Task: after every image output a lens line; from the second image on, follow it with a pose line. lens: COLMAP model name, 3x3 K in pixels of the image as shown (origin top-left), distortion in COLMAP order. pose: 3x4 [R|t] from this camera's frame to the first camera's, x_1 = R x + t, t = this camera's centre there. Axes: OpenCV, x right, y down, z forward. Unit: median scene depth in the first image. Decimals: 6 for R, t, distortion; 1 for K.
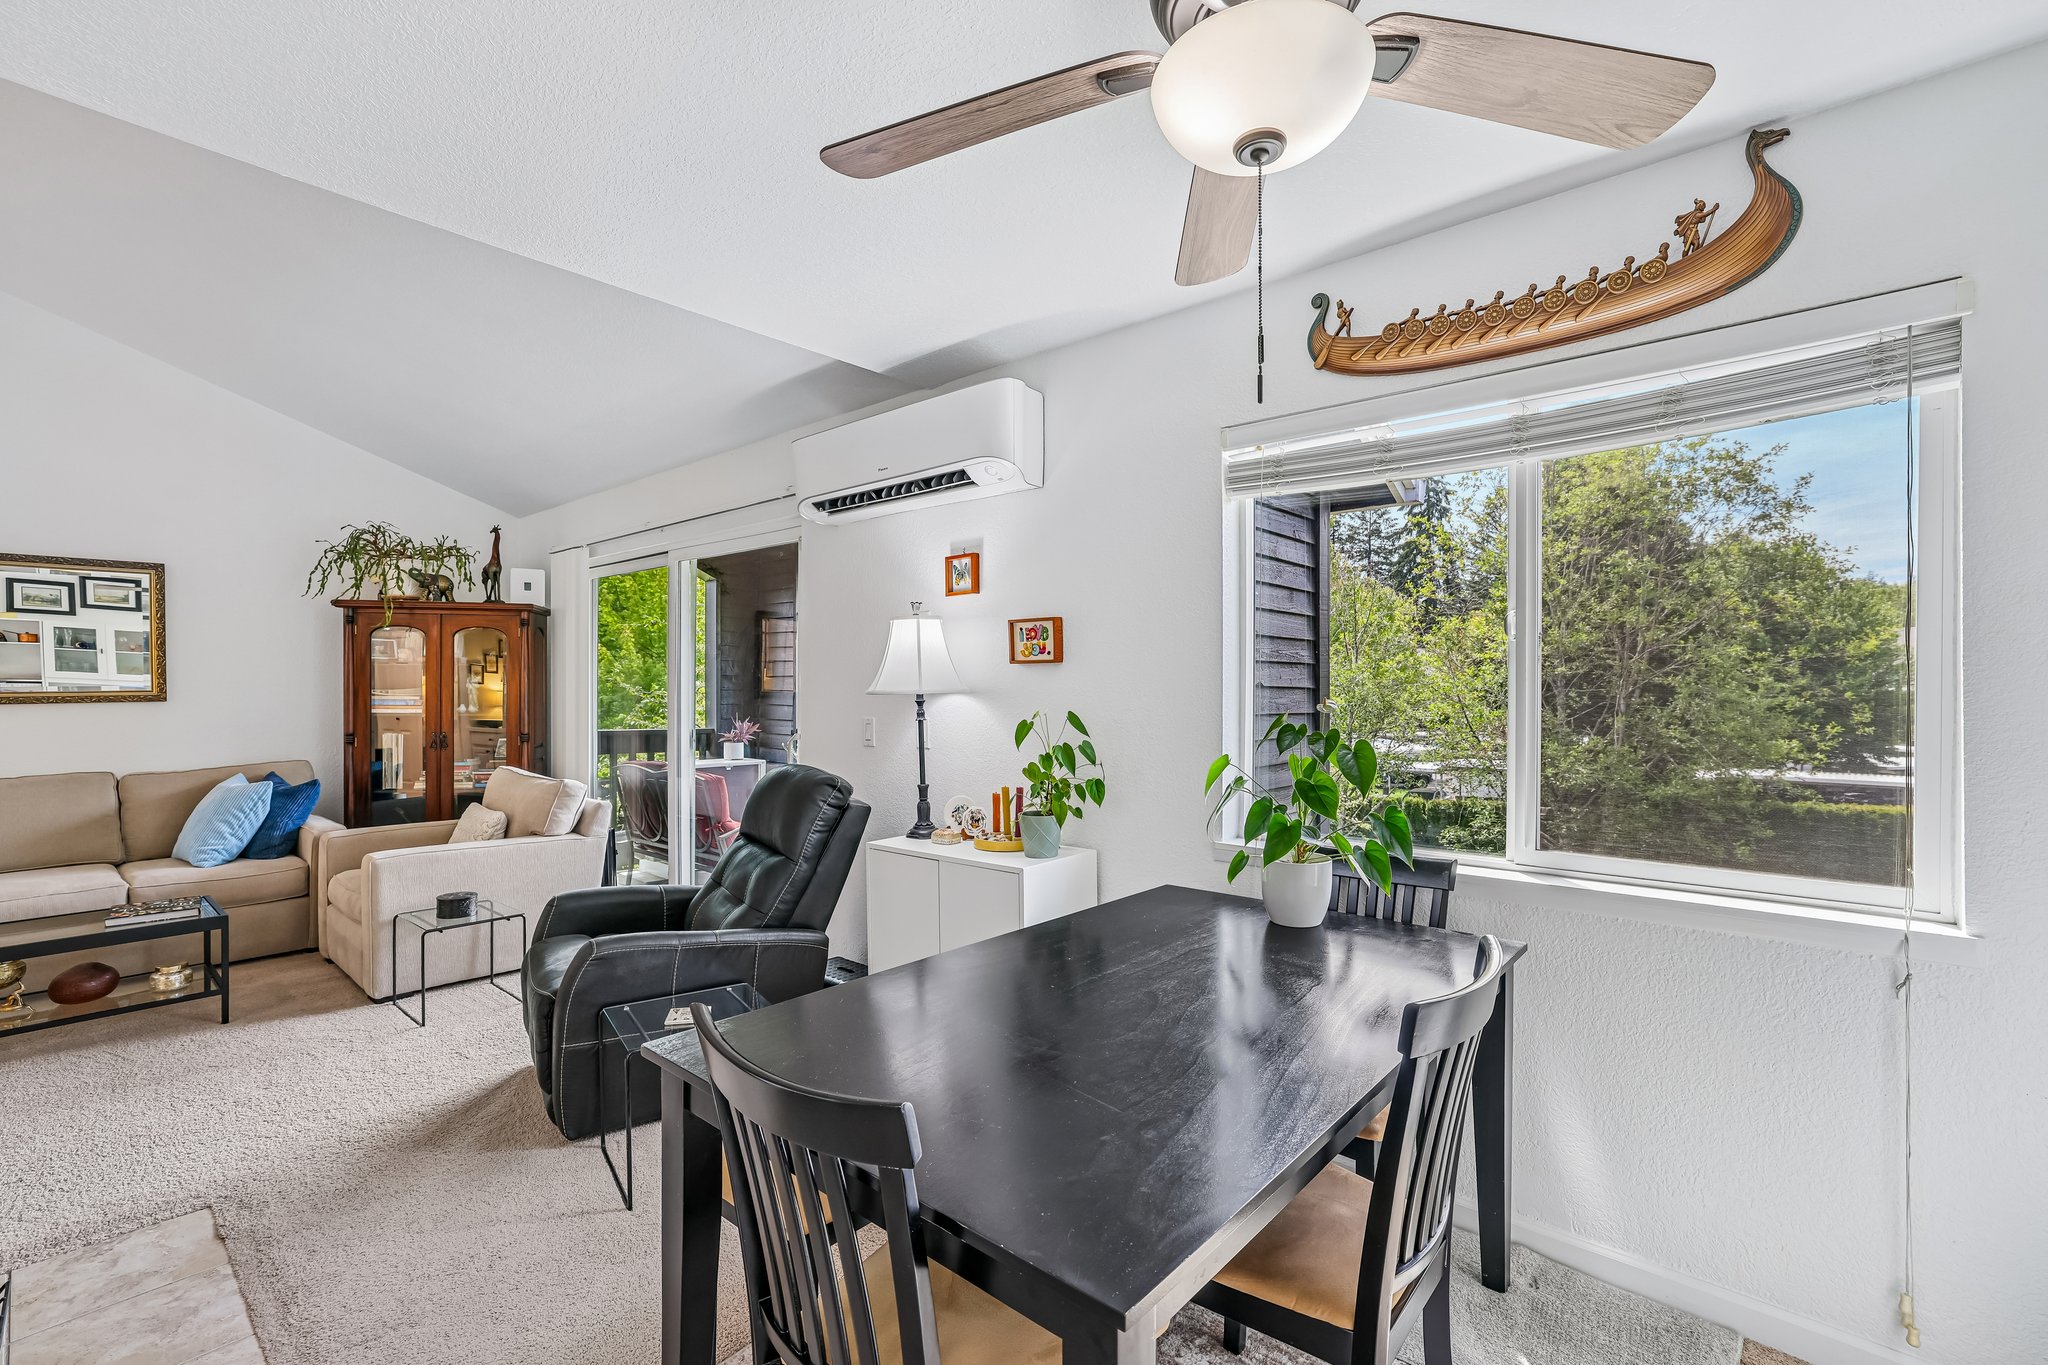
lens RADIAL K [[911.1, 0, 1013.6], [0, 911.1, 691.1], [0, 0, 1]] dist [-0.005320, 0.004297]
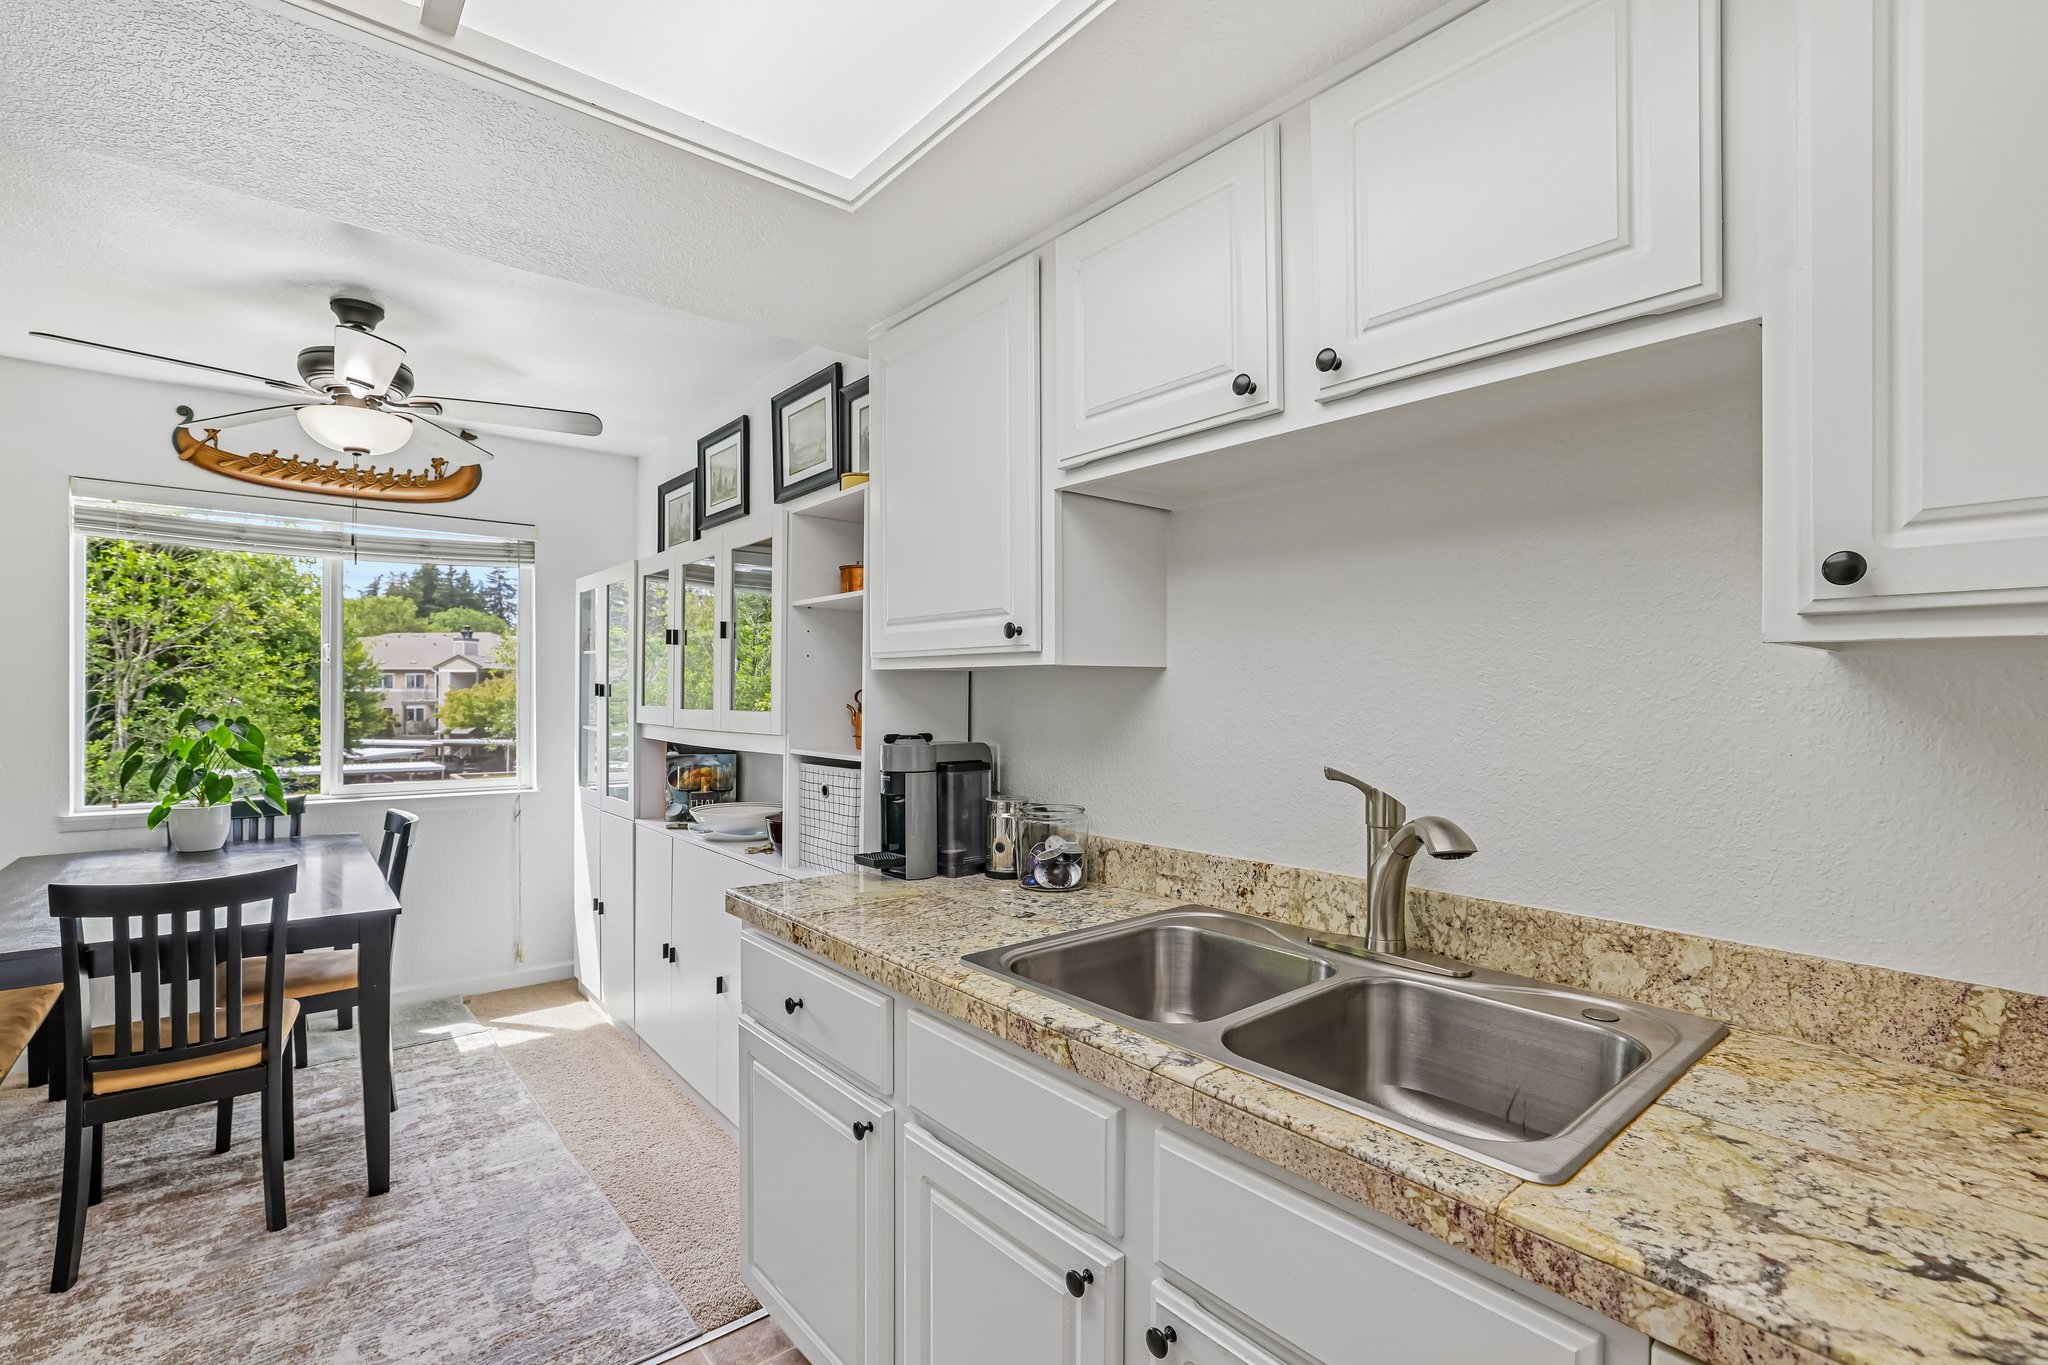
lens RADIAL K [[936.8, 0, 1009.7], [0, 936.8, 693.7], [0, 0, 1]] dist [-0.017999, 0.010098]
pose [[0.174029, -0.002708, 0.984737, -0.651051], [0.000773, 0.999996, 0.002614, -0.000286], [-0.984740, 0.000306, 0.174031, -0.375895]]
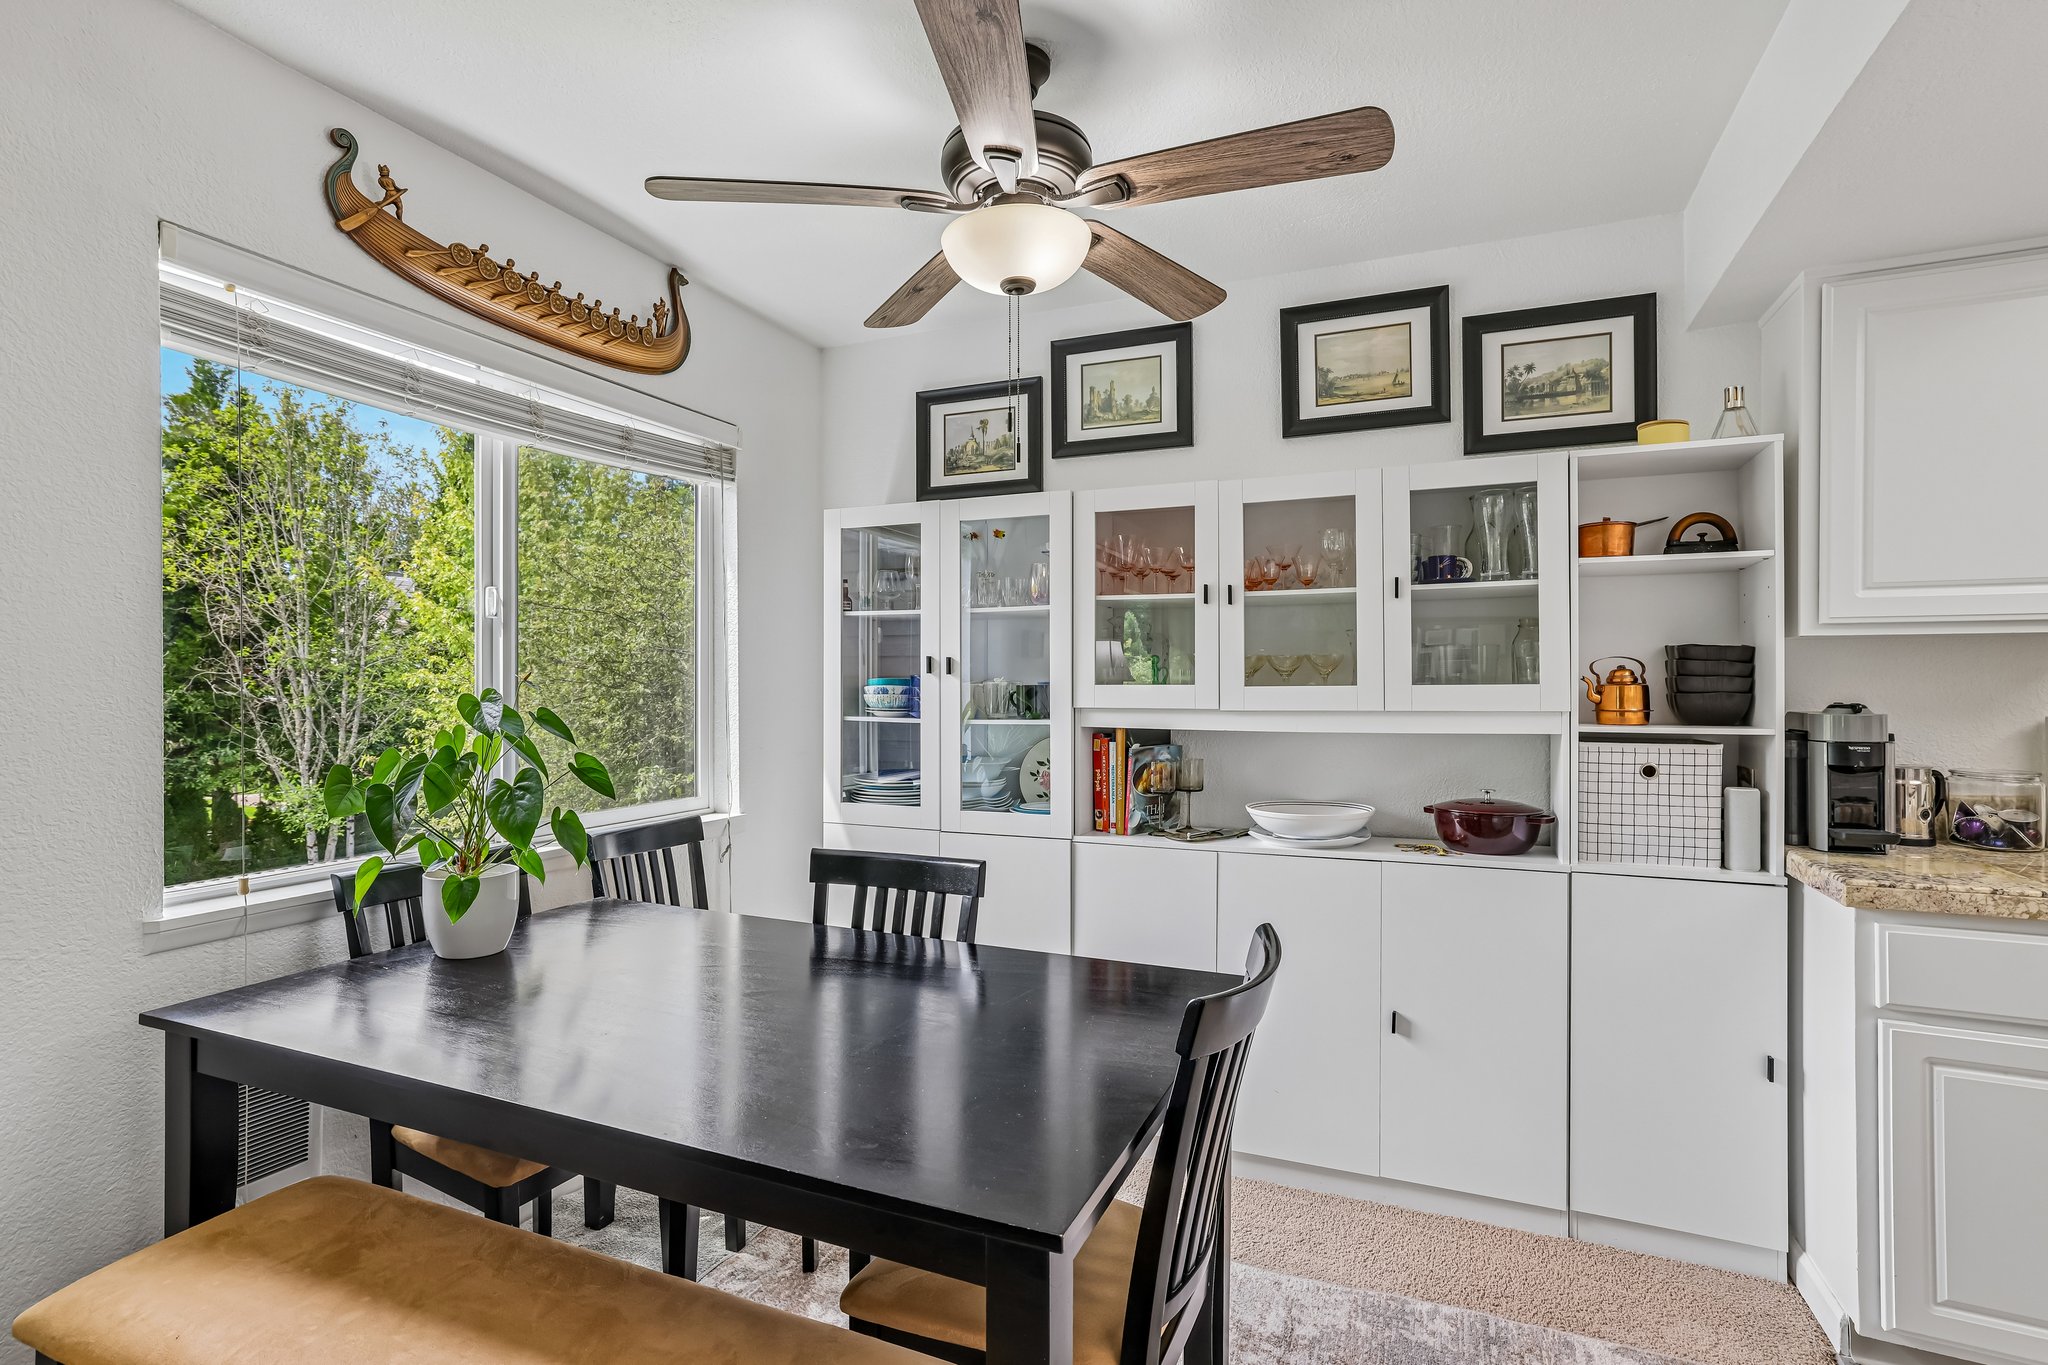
lens RADIAL K [[1004.6, 0, 1023.7], [0, 1004.6, 681.7], [0, 0, 1]] dist [-0.021563, 0.010564]
pose [[-0.315149, 0.000264, 0.949042, -0.470120], [0.006194, 0.999979, 0.001779, 0.011303], [-0.949022, 0.006439, -0.315144, 0.566953]]
